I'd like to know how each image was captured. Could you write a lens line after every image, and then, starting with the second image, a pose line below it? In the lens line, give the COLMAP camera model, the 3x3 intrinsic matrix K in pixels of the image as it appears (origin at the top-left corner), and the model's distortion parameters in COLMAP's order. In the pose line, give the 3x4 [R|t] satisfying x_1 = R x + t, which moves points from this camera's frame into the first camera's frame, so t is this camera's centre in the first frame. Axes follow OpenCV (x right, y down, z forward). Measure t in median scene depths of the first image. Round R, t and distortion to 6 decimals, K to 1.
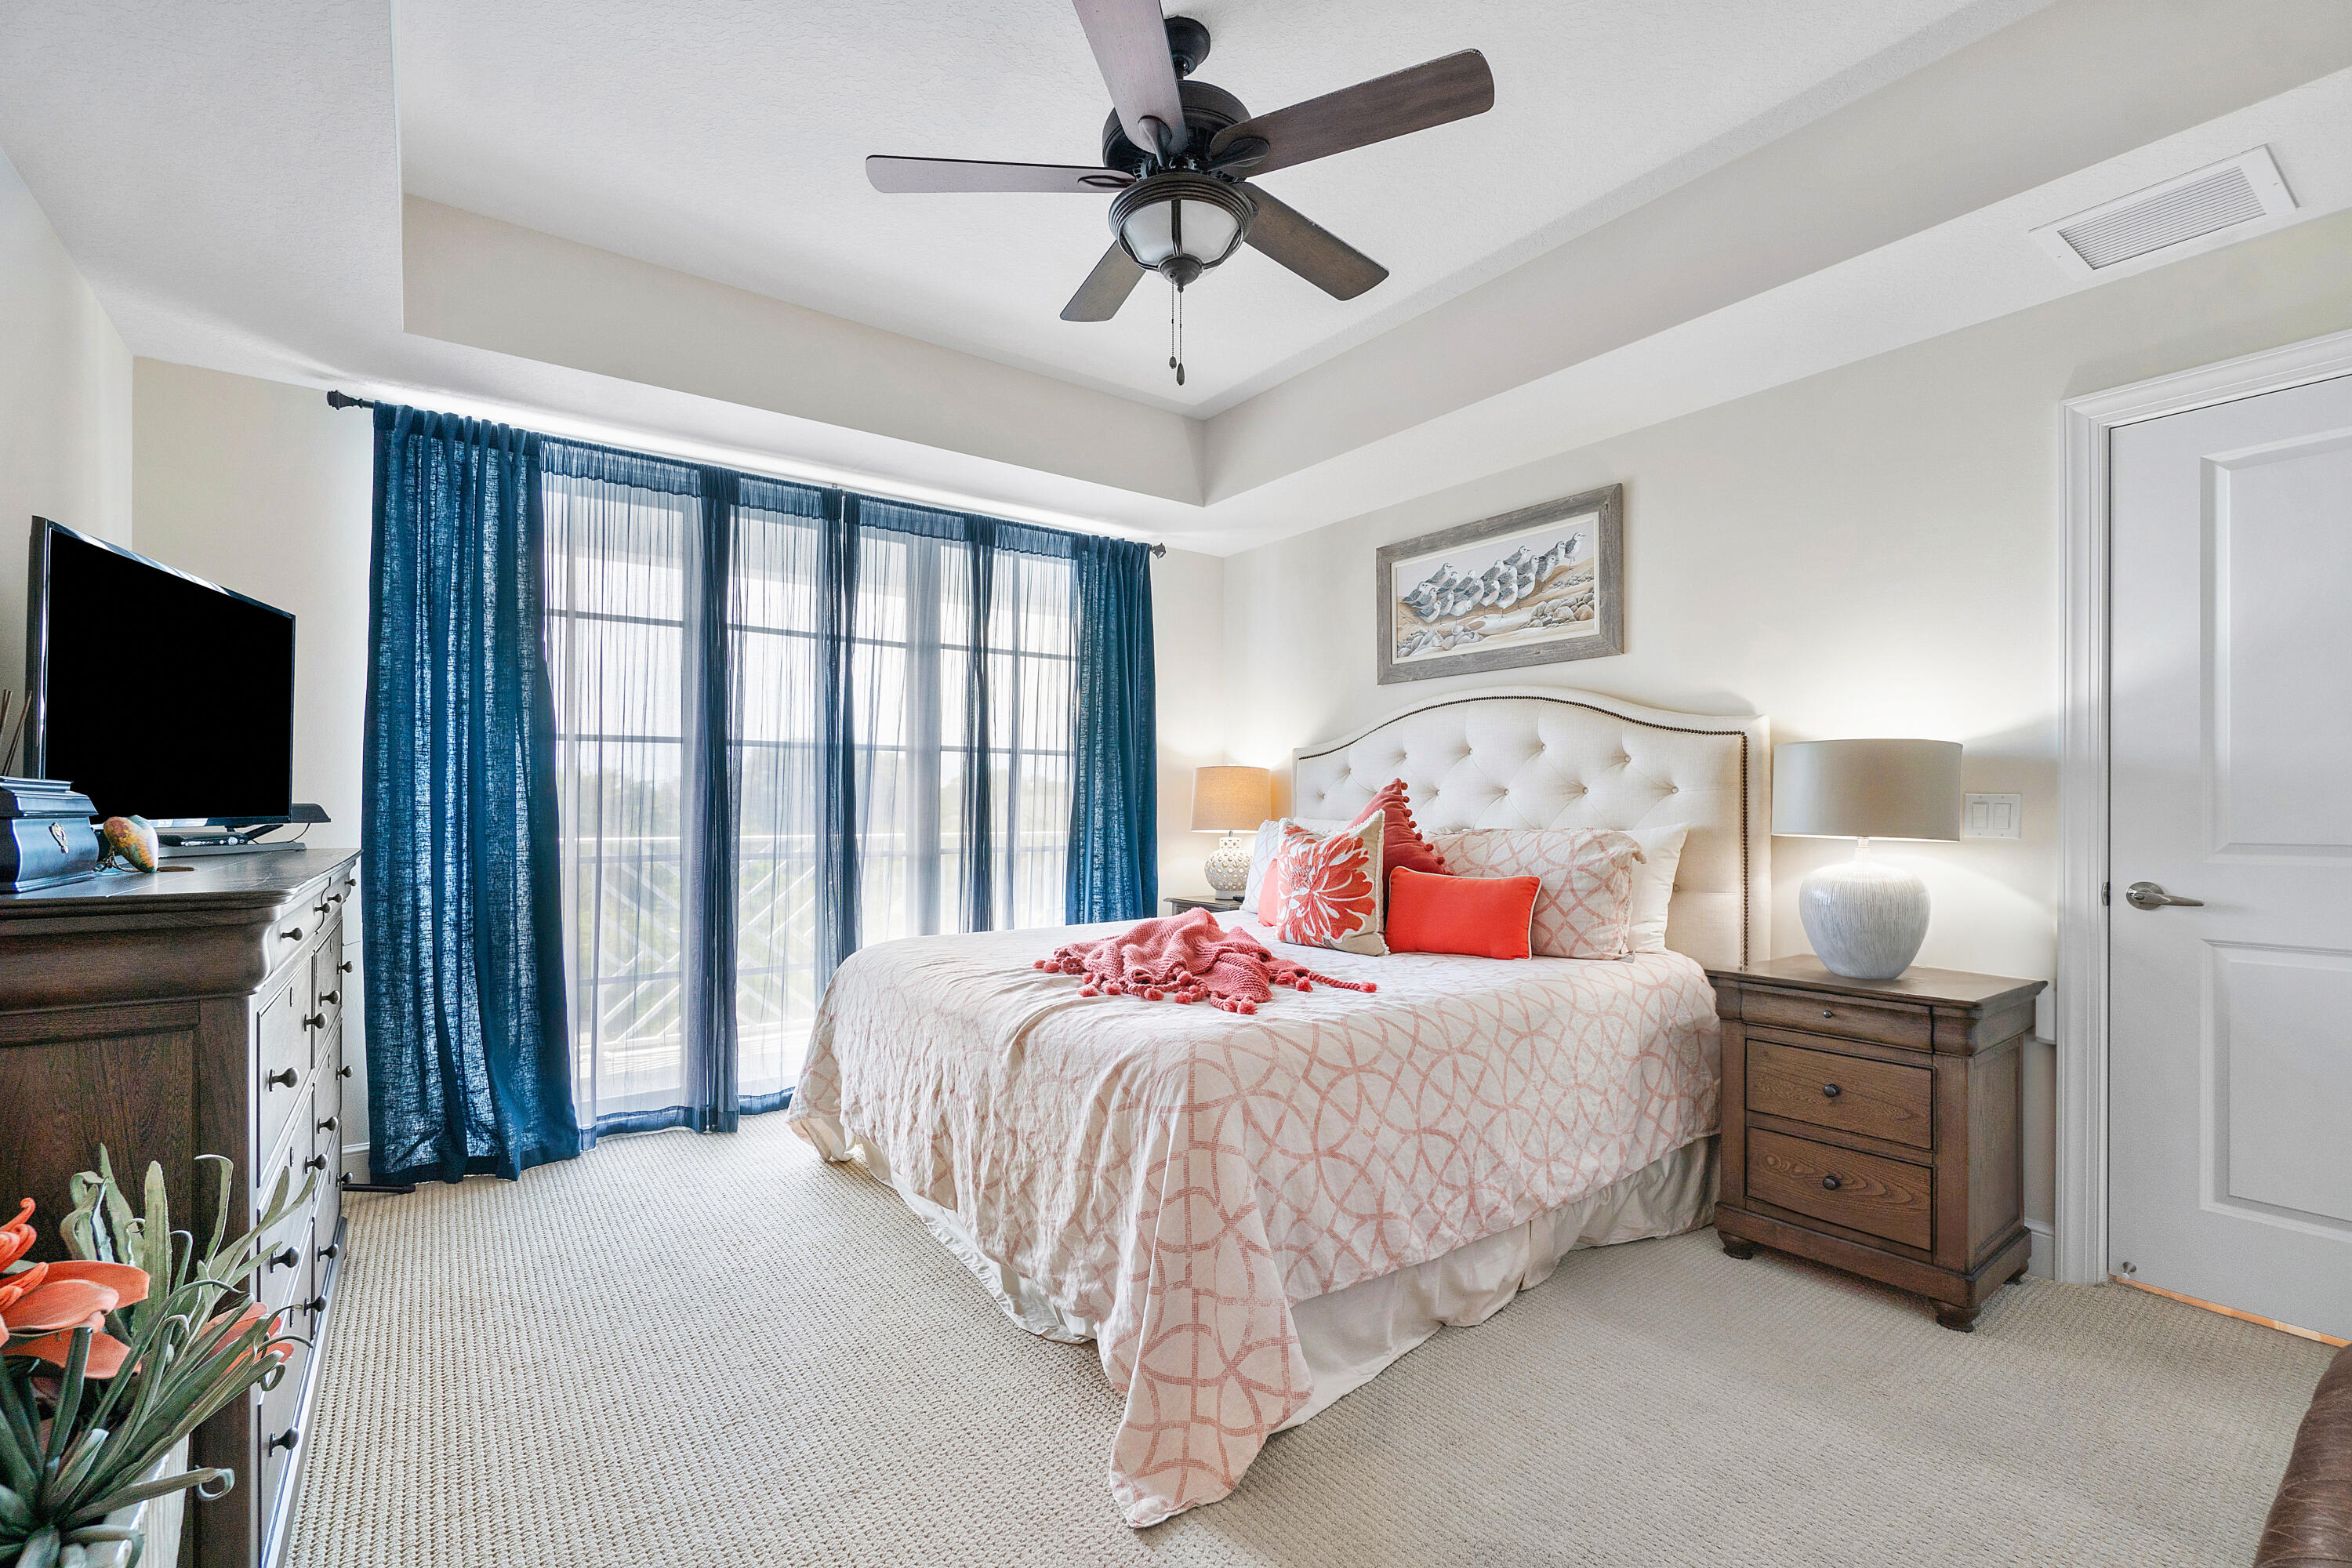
lens RADIAL K [[1030.9, 0, 1173.6], [0, 1030.9, 795.1], [0, 0, 1]] dist [-0.001339, -0.000050]
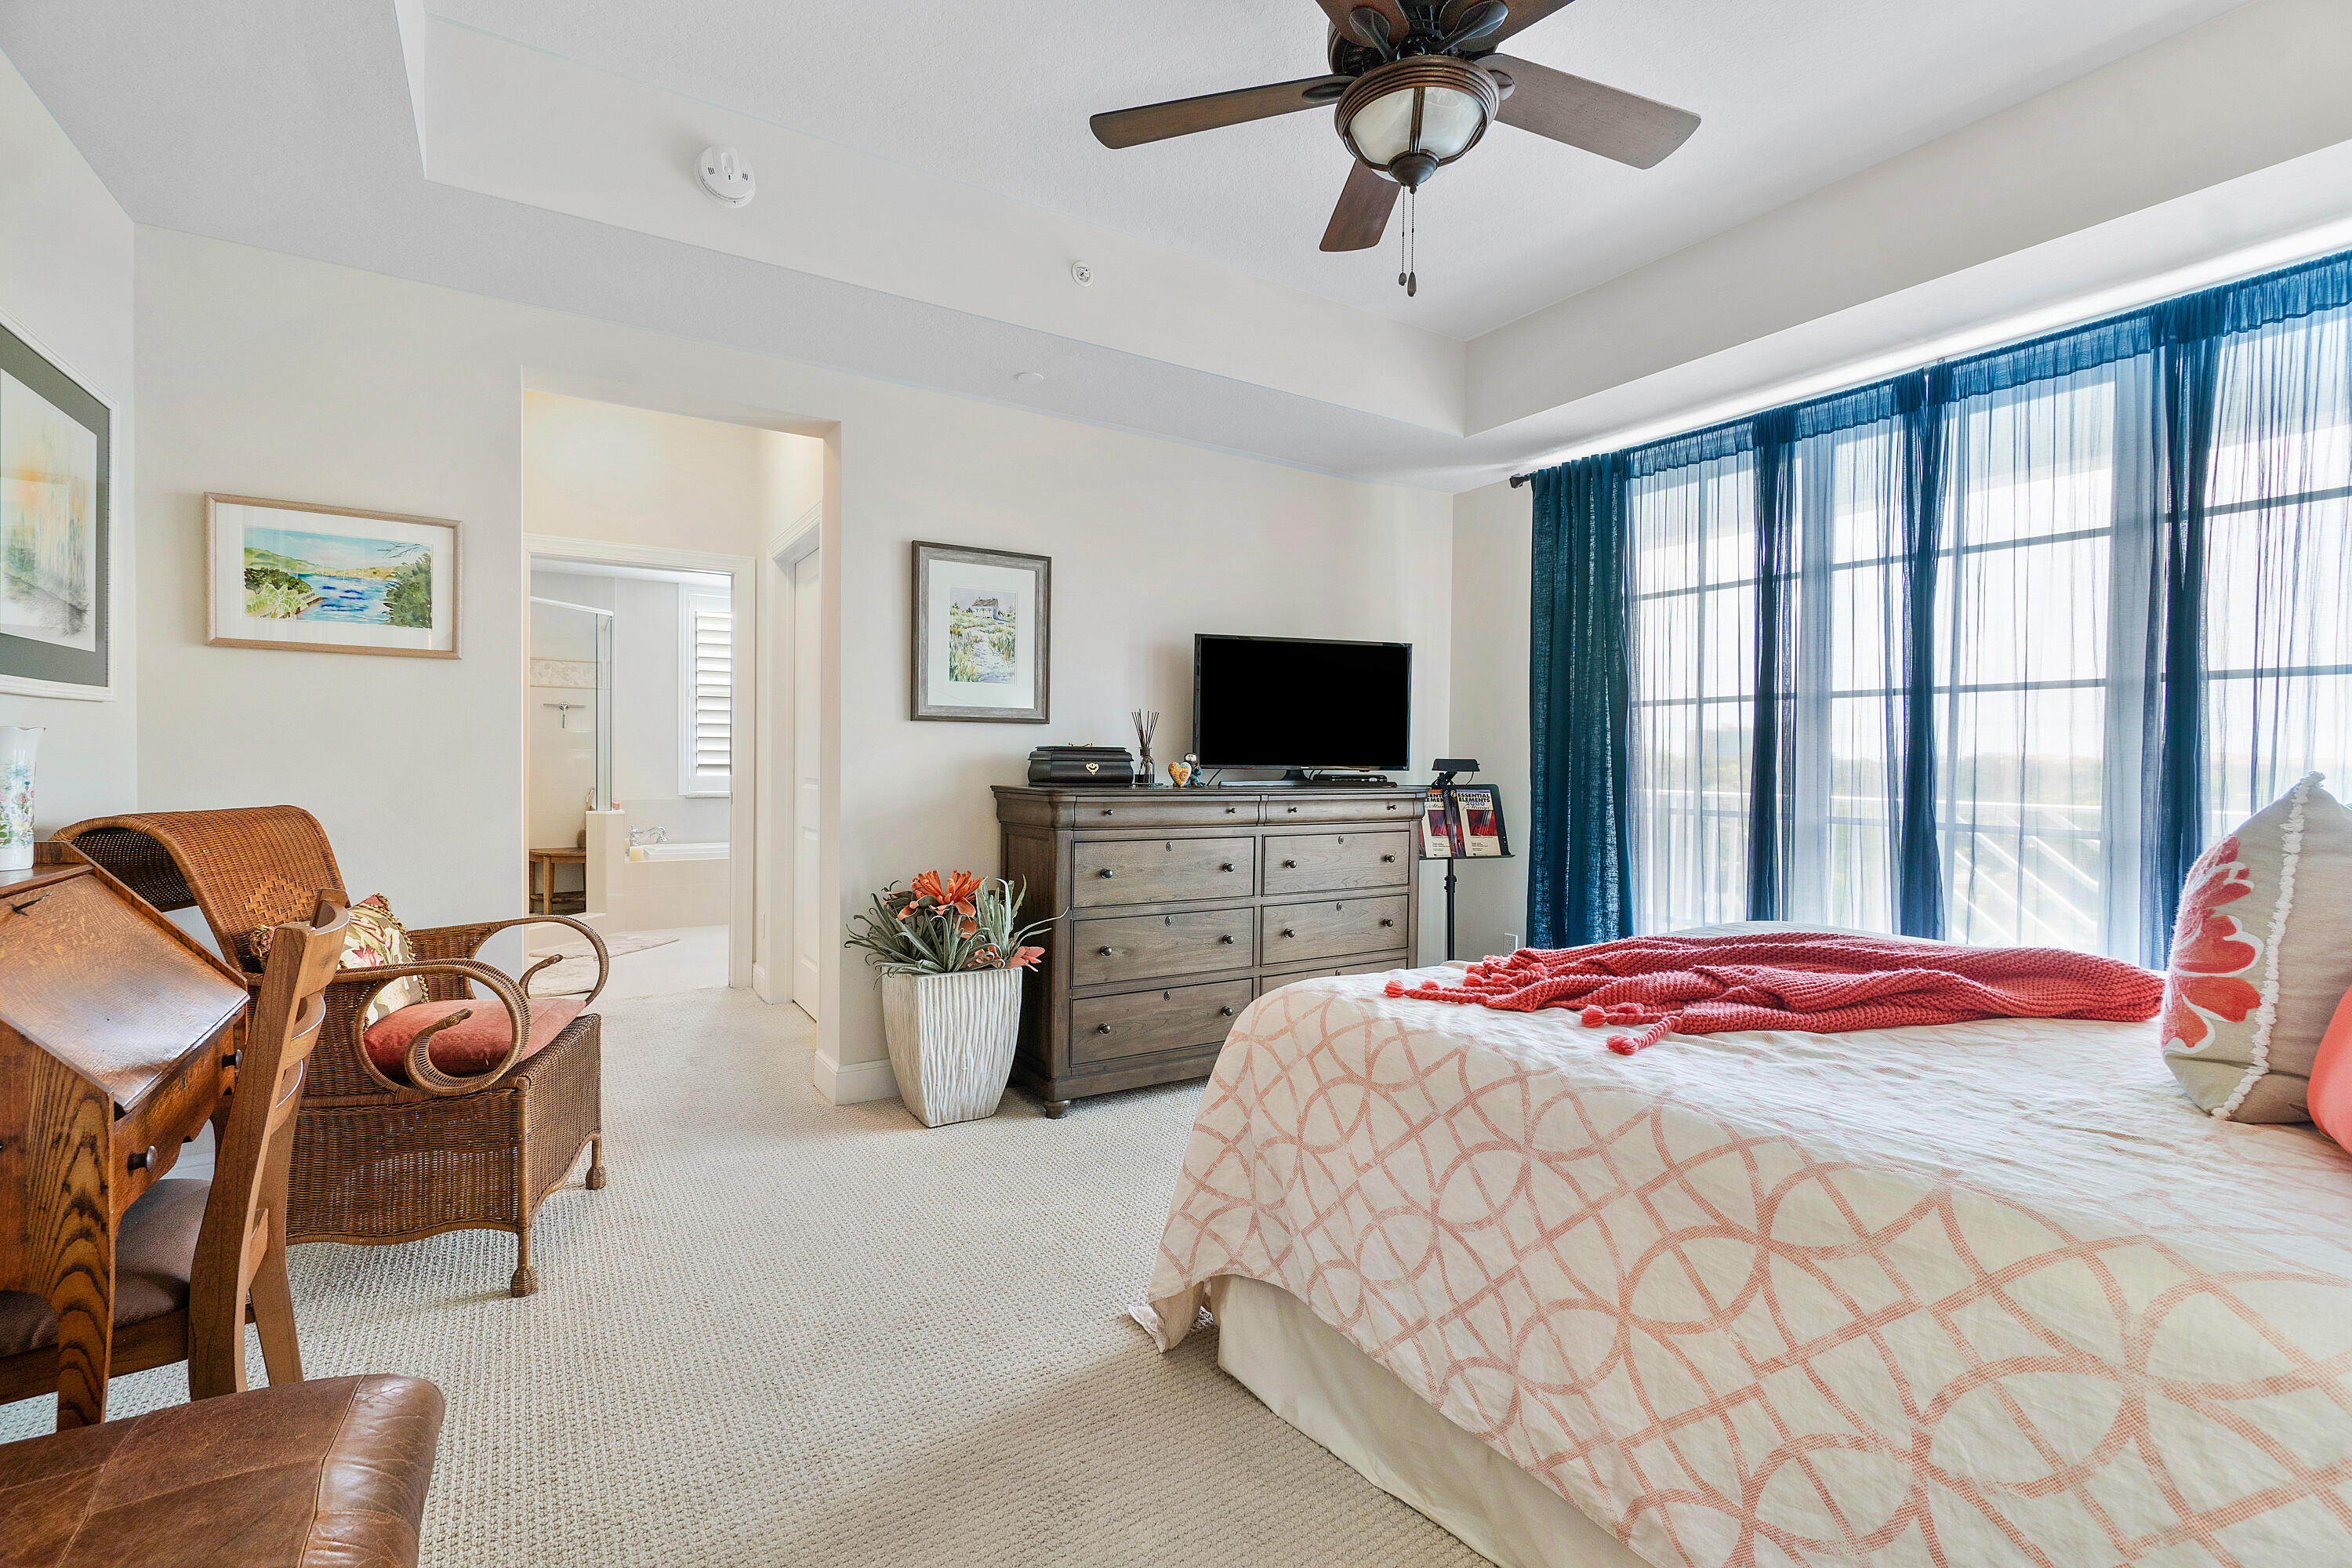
lens RADIAL K [[1030.9, 0, 1171.3], [0, 1030.9, 771.8], [0, 0, 1]] dist [-0.001339, -0.000050]
pose [[-0.075298, 0.012062, -0.997088, 0.609537], [0.001977, 0.999927, 0.011947, 0.006779], [0.997159, -0.001072, -0.075316, 0.558966]]
